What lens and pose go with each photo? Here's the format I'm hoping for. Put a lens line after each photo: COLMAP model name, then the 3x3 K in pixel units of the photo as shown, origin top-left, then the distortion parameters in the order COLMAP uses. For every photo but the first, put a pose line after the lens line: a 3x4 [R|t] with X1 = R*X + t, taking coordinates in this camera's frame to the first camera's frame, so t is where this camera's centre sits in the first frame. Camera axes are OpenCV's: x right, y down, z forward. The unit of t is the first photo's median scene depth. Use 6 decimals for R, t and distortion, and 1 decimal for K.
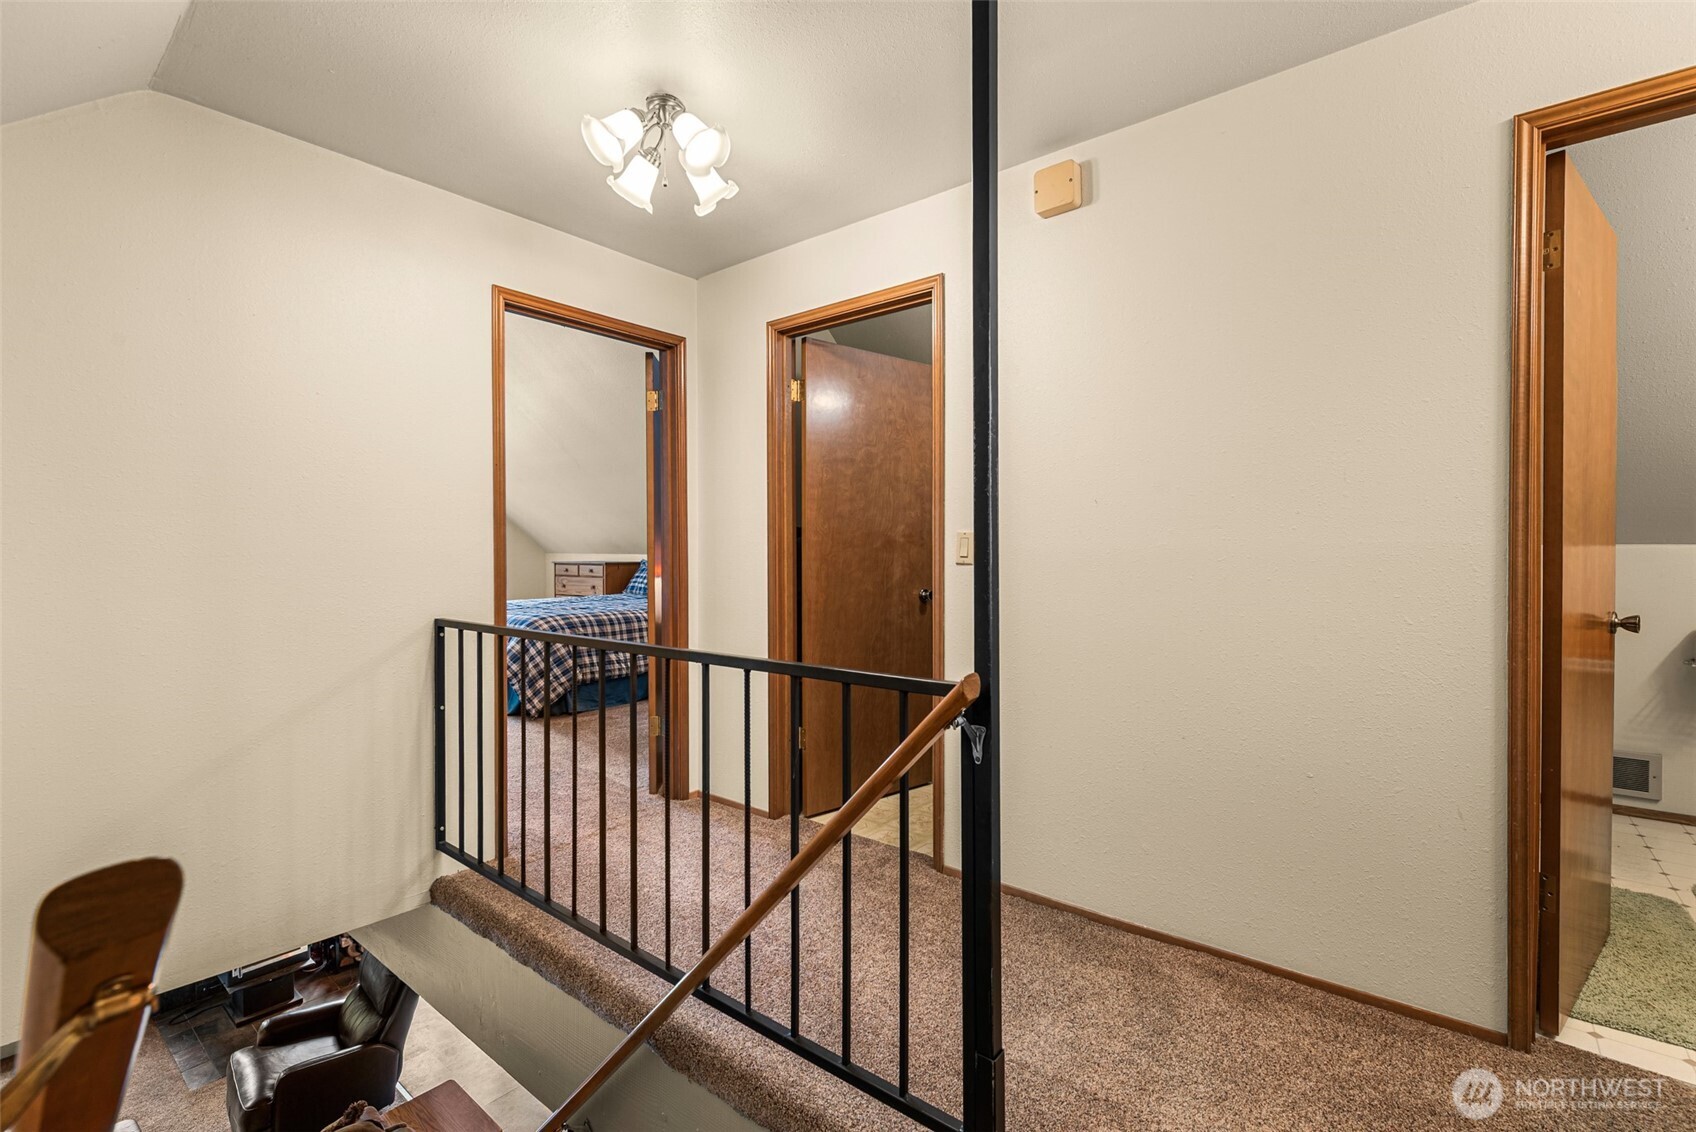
lens RADIAL K [[757.8, 0, 848.4], [0, 757.8, 558.4], [0, 0, 1]] dist [0.006987, -0.002387]
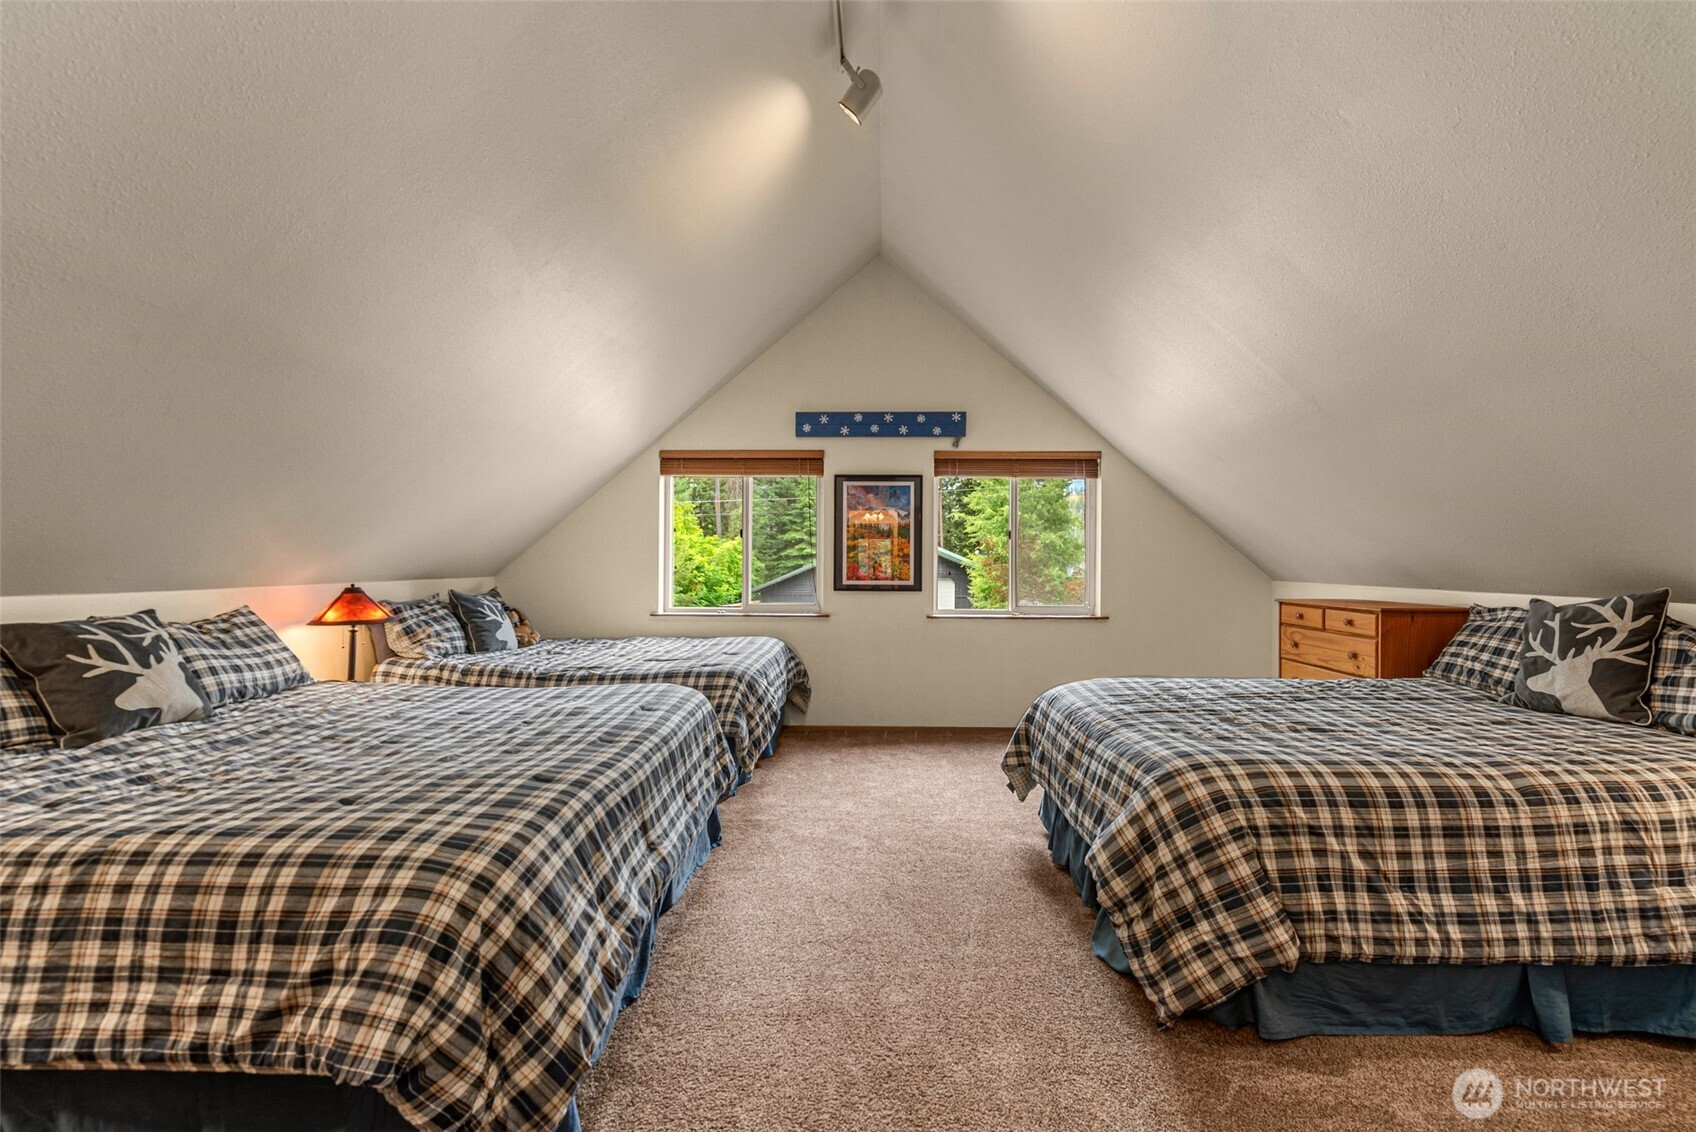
lens RADIAL K [[786.5, 0, 849.5], [0, 786.5, 568.2], [0, 0, 1]] dist [-0.002560, -0.000159]
pose [[0.612807, 0.003858, -0.790223, -0.175694], [-0.007794, 0.999969, -0.001162, -0.023410], [0.790194, 0.006871, 0.612818, 0.563080]]
